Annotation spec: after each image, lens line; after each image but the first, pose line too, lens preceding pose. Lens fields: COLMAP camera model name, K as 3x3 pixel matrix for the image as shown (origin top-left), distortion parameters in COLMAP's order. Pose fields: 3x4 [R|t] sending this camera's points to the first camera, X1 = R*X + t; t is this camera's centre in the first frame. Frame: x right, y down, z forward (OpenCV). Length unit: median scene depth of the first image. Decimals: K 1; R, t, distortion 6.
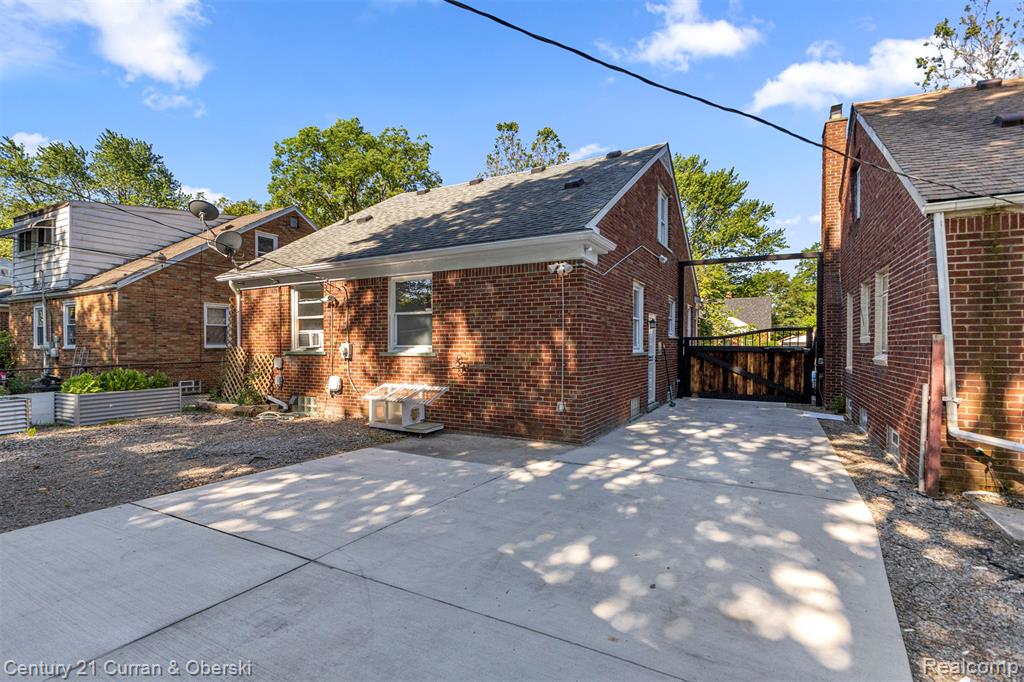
lens RADIAL K [[493.1, 0, 506.7], [0, 493.1, 346.2], [0, 0, 1]] dist [0.000518, 0.000035]
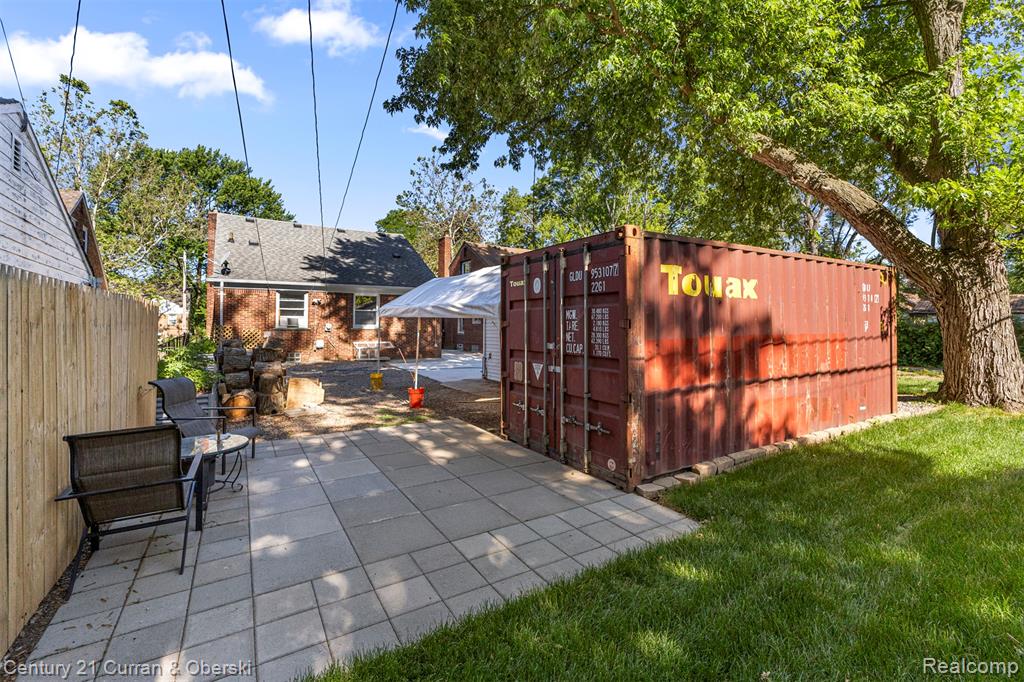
lens RADIAL K [[446.2, 0, 517.3], [0, 446.2, 322.4], [0, 0, 1]] dist [0.000876, -0.001692]
pose [[0.486650, 0.012224, 0.873512, -0.949391], [-0.006094, 0.999925, -0.010598, 0.001751], [-0.873576, -0.000166, 0.486688, -0.348665]]
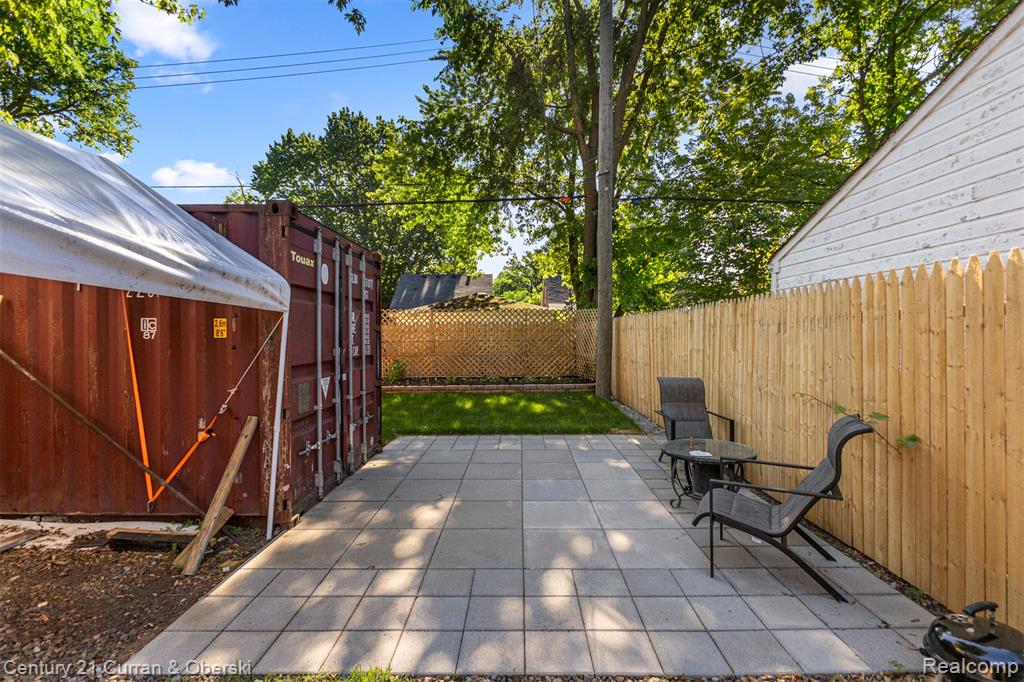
lens RADIAL K [[462.0, 0, 514.6], [0, 462.0, 335.1], [0, 0, 1]] dist [-0.014752, 0.002445]
pose [[-0.879387, 0.008473, -0.476032, -0.601280], [0.008815, 0.999960, 0.001516, 0.005737], [0.476026, -0.002863, -0.879426, 0.106650]]
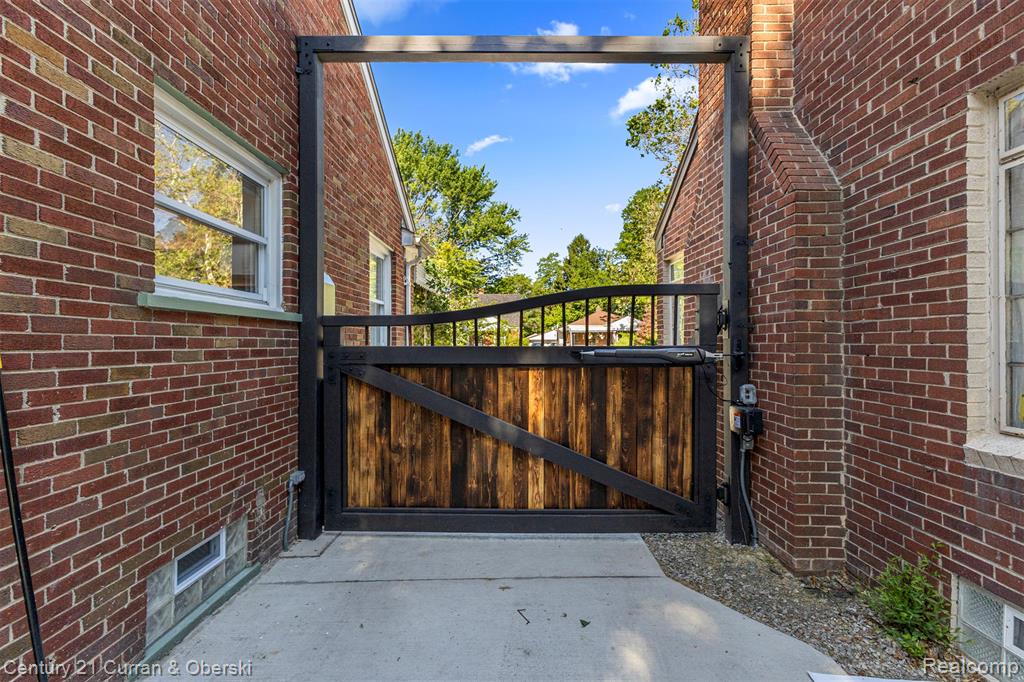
lens RADIAL K [[446.2, 0, 513.4], [0, 446.2, 342.9], [0, 0, 1]] dist [0.000876, -0.001692]
pose [[0.881826, -0.007885, 0.471509, 0.368289], [0.009102, 0.999959, -0.000302, -0.002082], [-0.471487, 0.004558, 0.881861, 0.796953]]
